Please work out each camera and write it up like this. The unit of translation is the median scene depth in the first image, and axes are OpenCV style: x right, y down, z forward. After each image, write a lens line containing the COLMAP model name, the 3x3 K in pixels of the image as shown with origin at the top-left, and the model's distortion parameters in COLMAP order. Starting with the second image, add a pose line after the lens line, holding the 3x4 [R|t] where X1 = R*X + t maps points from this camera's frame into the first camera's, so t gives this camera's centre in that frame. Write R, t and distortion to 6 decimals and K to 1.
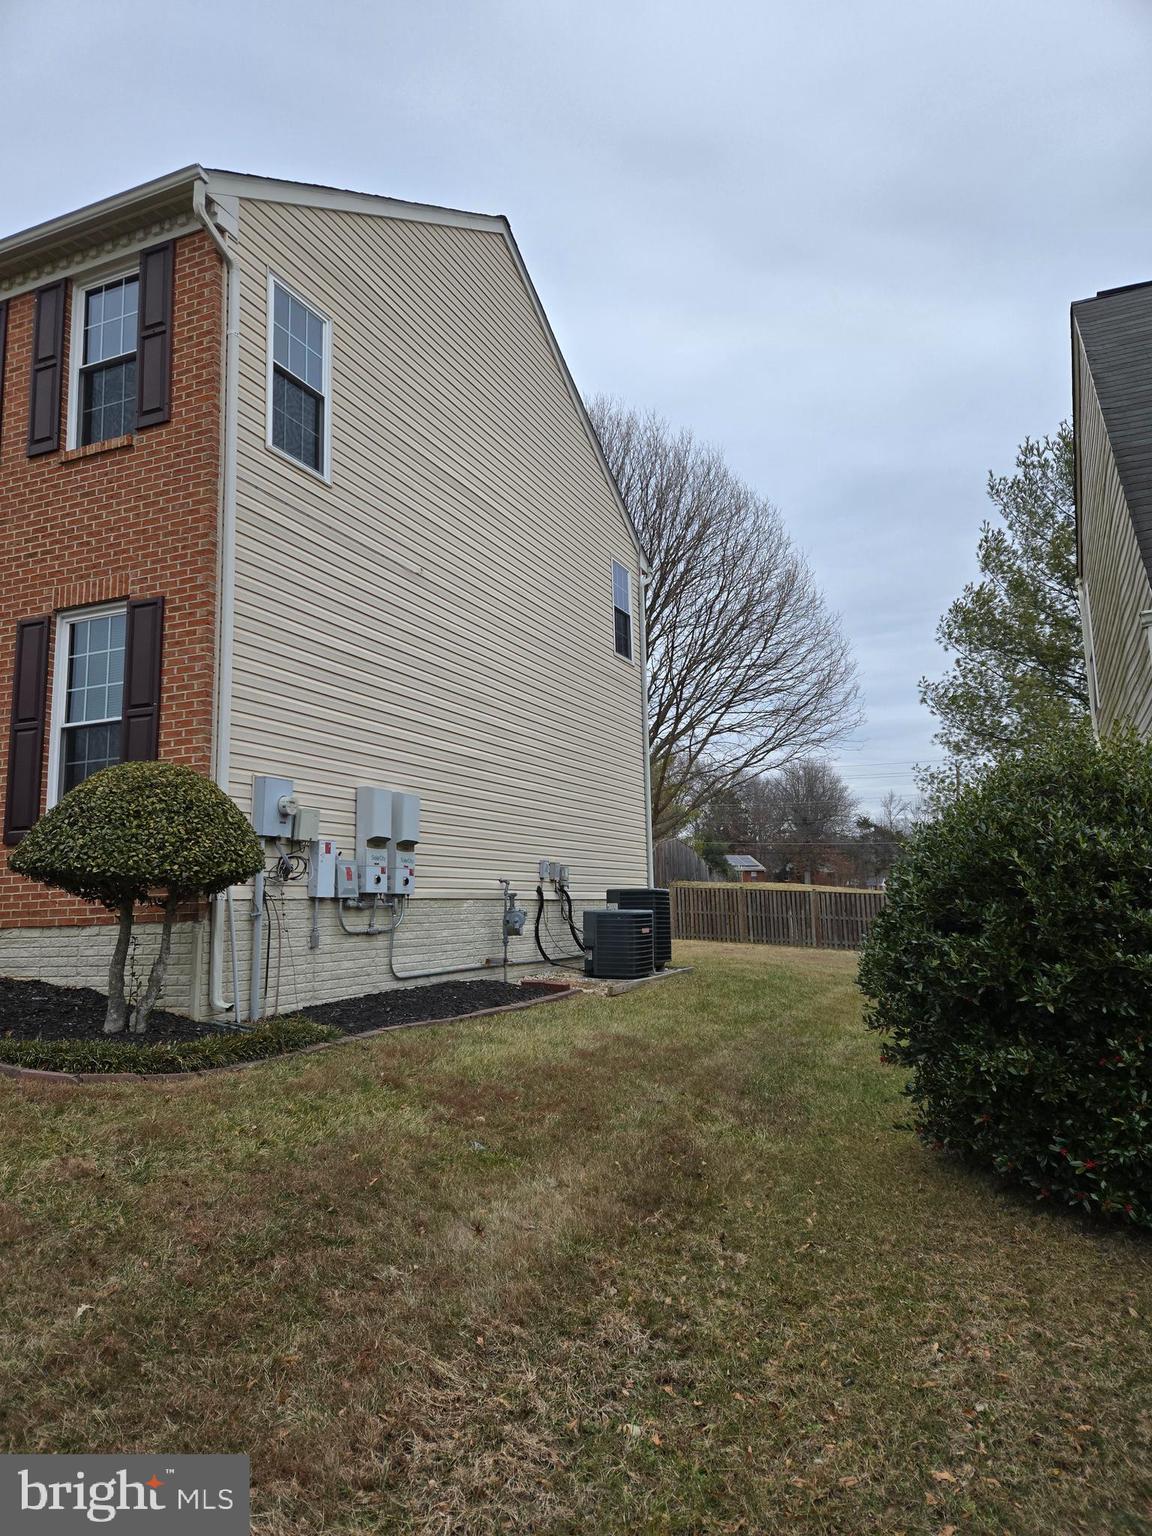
lens RADIAL K [[1013.6, 0, 577.9], [0, 1013.6, 762.8], [0, 0, 1]] dist [0.073405, -0.003110]
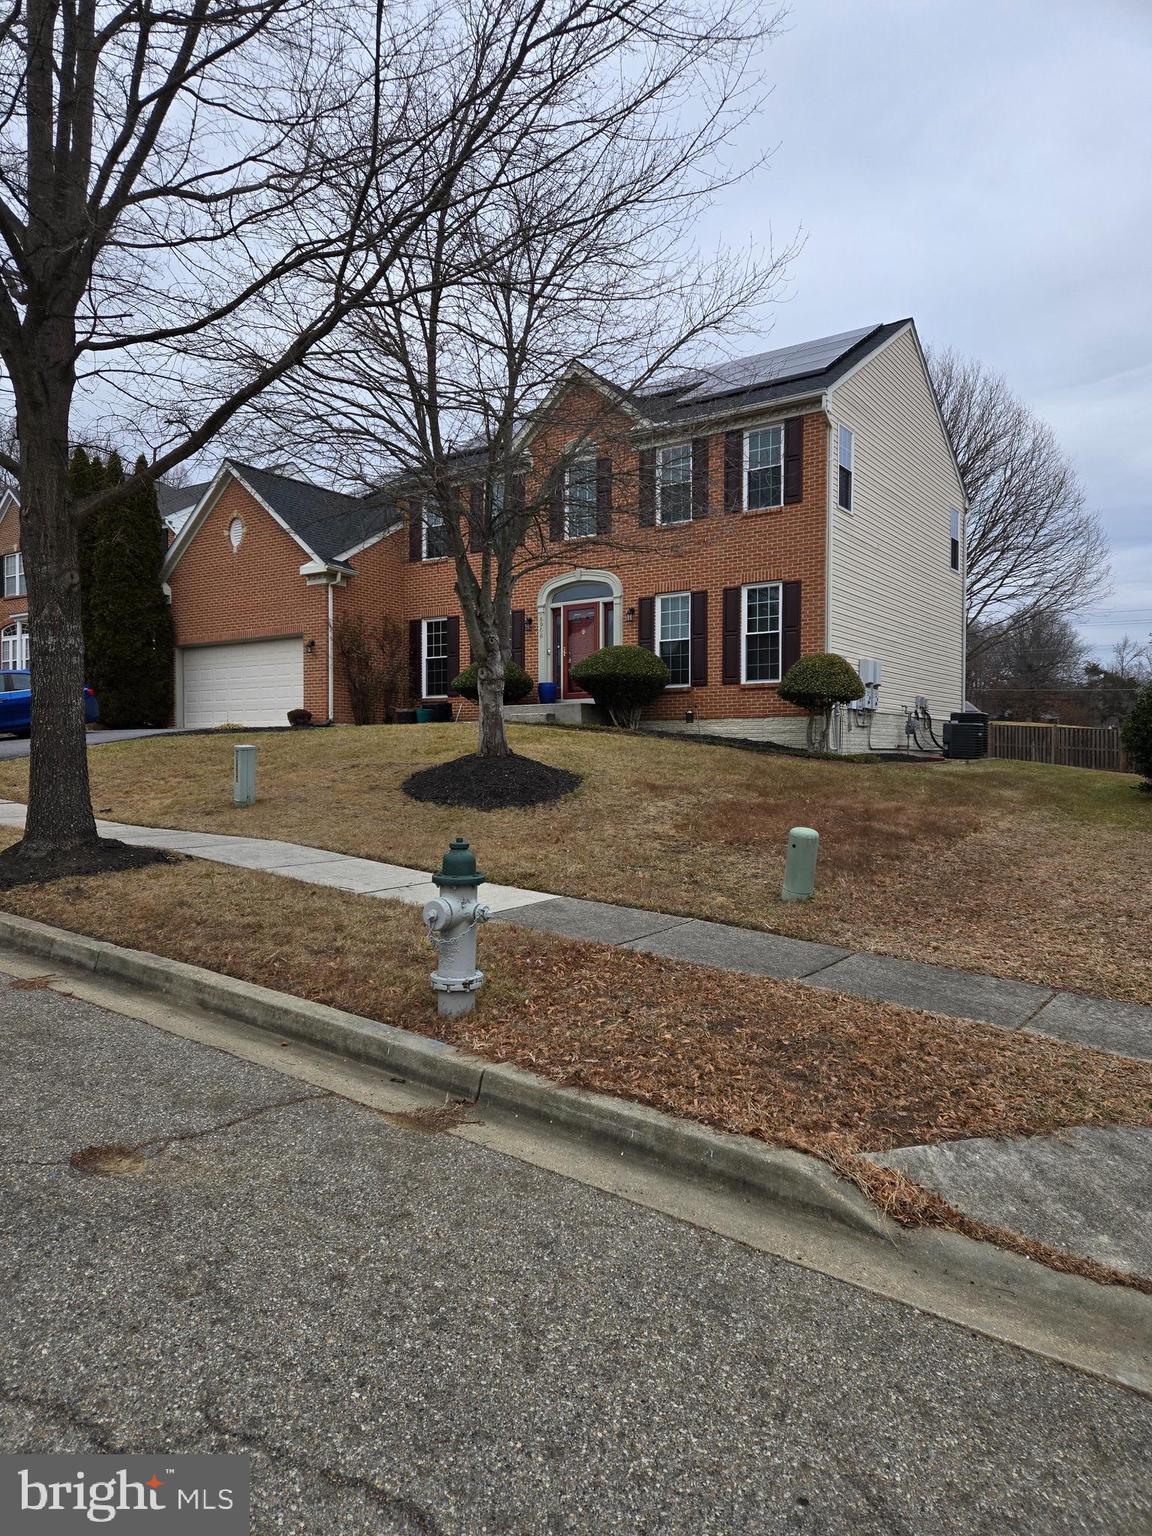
lens RADIAL K [[1013.6, 0, 567.8], [0, 1013.6, 755.5], [0, 0, 1]] dist [0.073405, -0.003110]
pose [[0.981495, 0.025243, -0.189814, -0.300800], [0.002756, 0.989308, 0.145817, -0.067082], [0.191466, -0.143641, 0.970932, -0.915448]]
